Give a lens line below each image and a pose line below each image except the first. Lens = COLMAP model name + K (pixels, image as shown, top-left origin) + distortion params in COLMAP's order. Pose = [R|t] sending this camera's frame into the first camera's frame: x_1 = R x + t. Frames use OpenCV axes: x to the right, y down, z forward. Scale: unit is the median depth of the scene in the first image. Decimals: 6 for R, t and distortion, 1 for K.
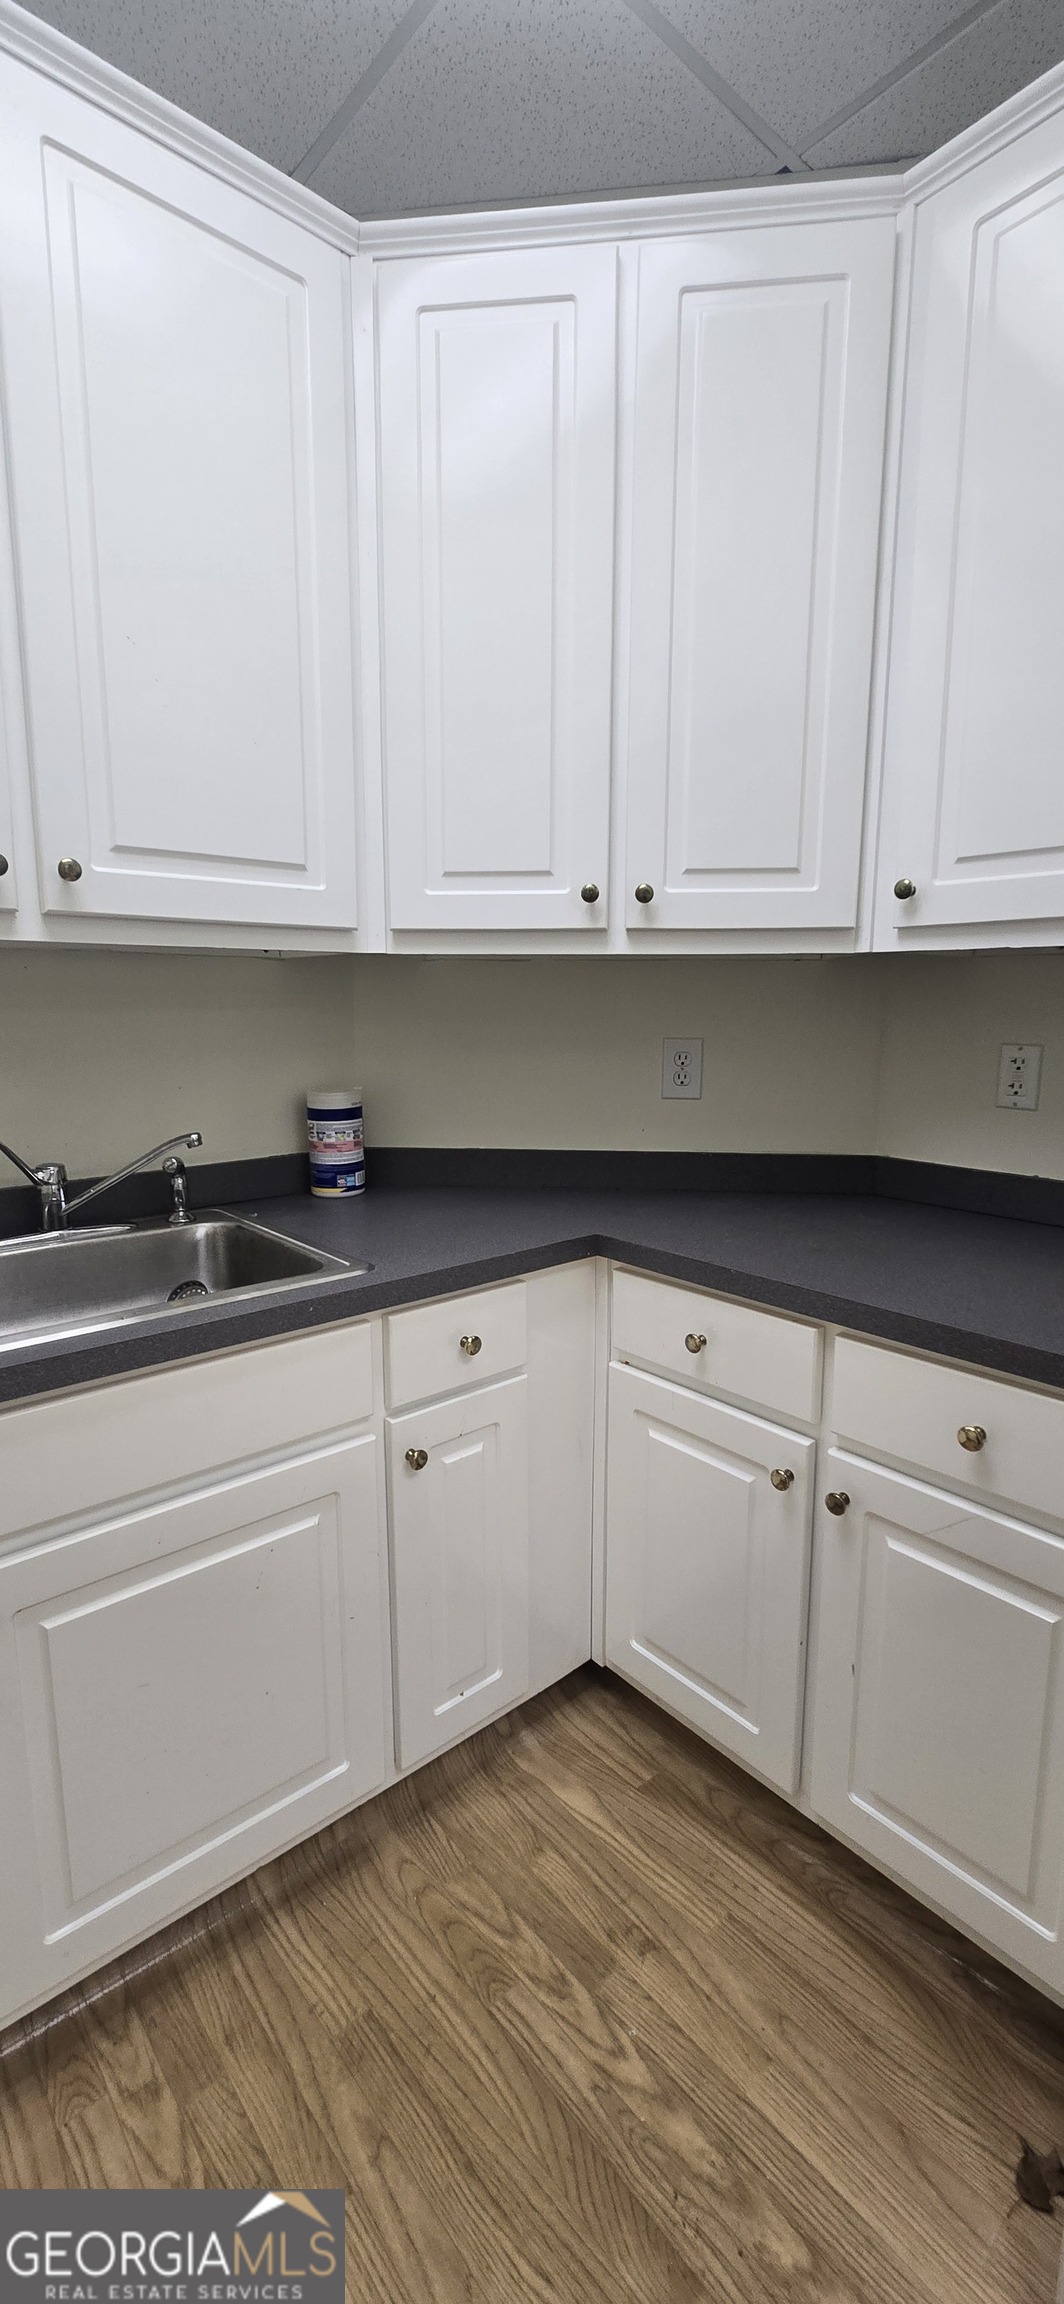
lens RADIAL K [[934.2, 0, 527.0], [0, 934.2, 1146.5], [0, 0, 1]] dist [-0.007570, 0.002748]
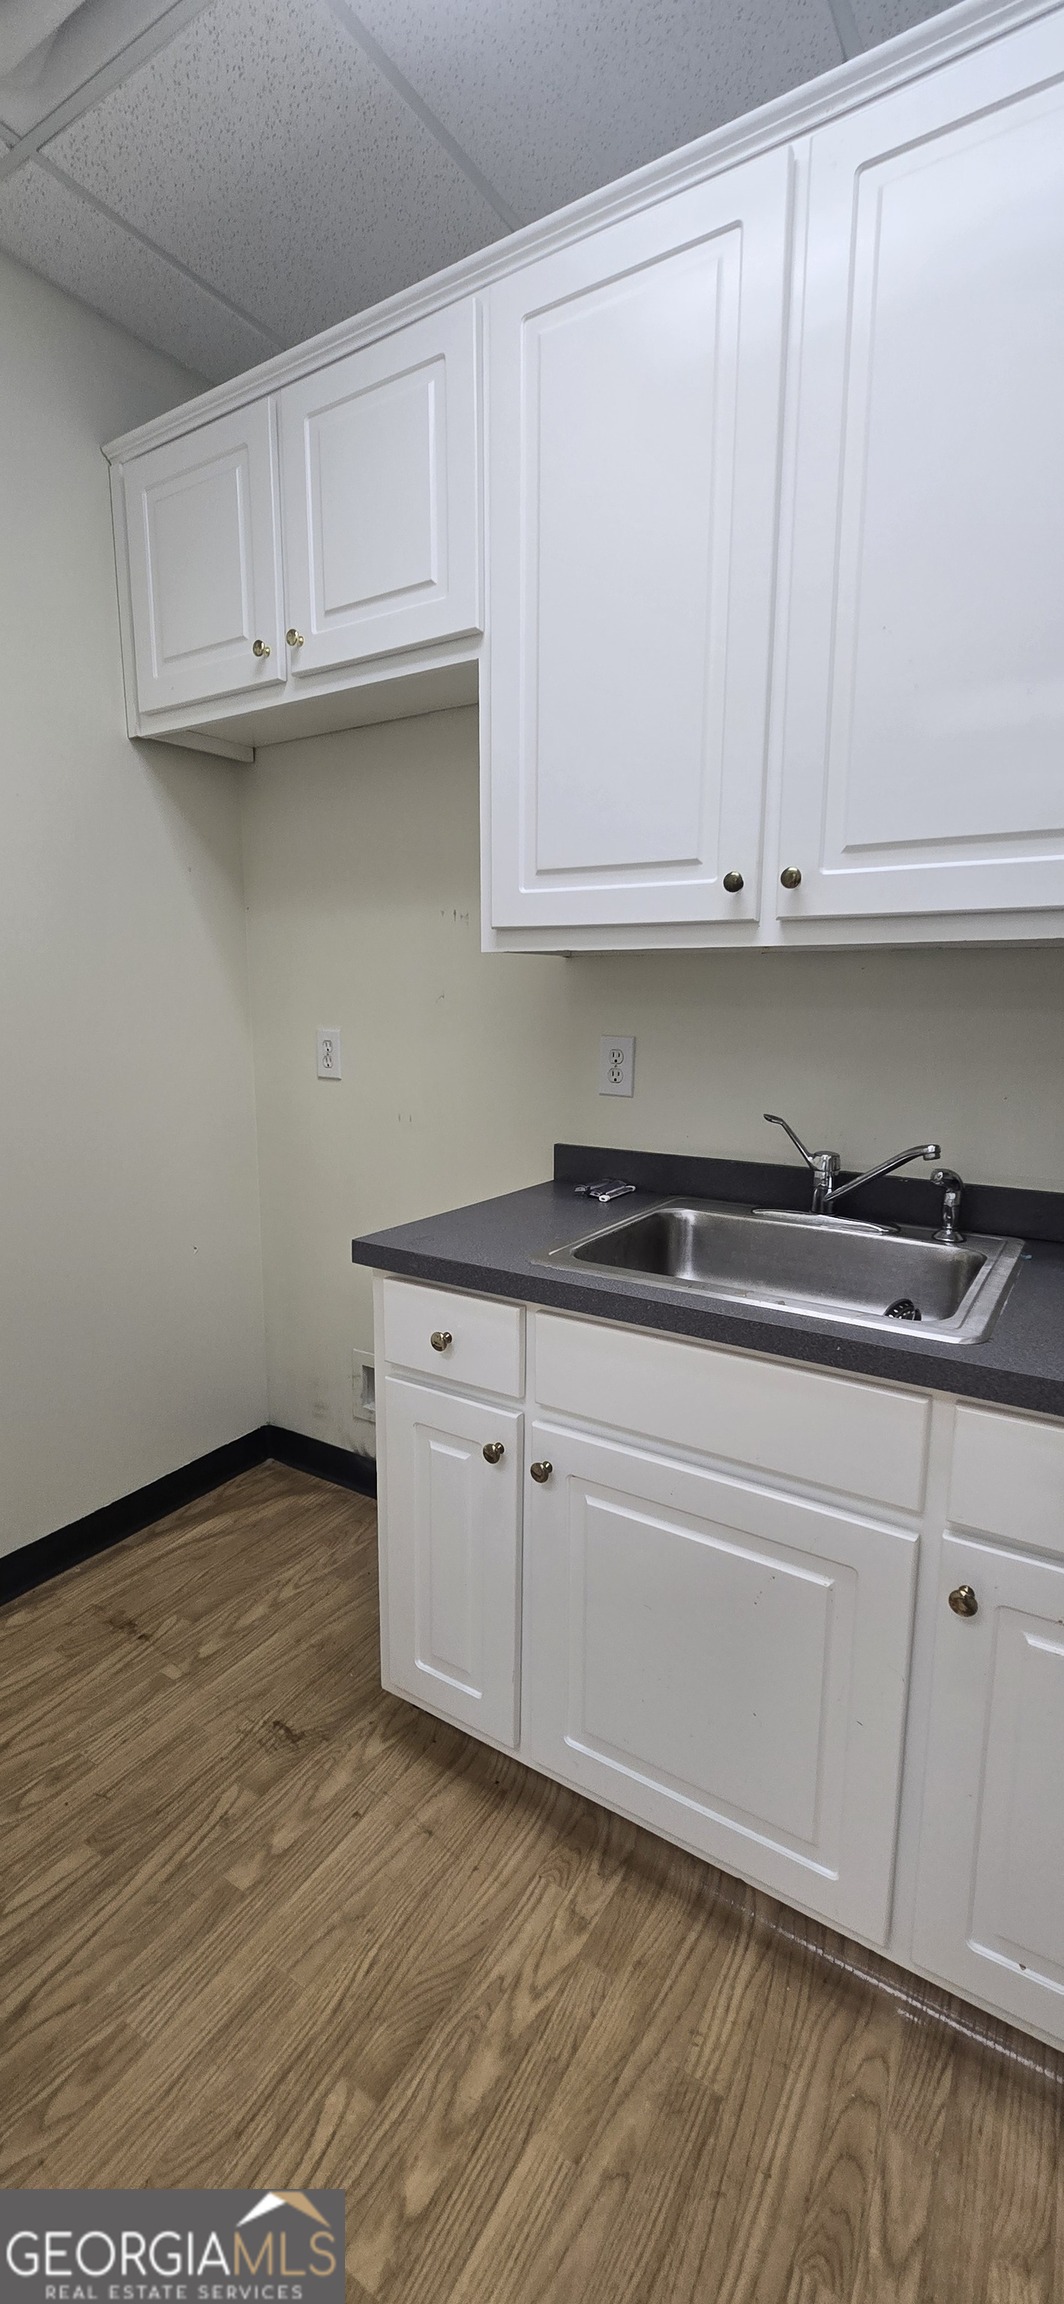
lens RADIAL K [[934.2, 0, 527.0], [0, 934.2, 1146.5], [0, 0, 1]] dist [-0.007570, 0.002748]
pose [[0.280481, 0.154993, -0.947263, 0.480616], [-0.152226, 0.981570, 0.115533, -0.069520], [0.947712, 0.111793, 0.298905, 0.418723]]
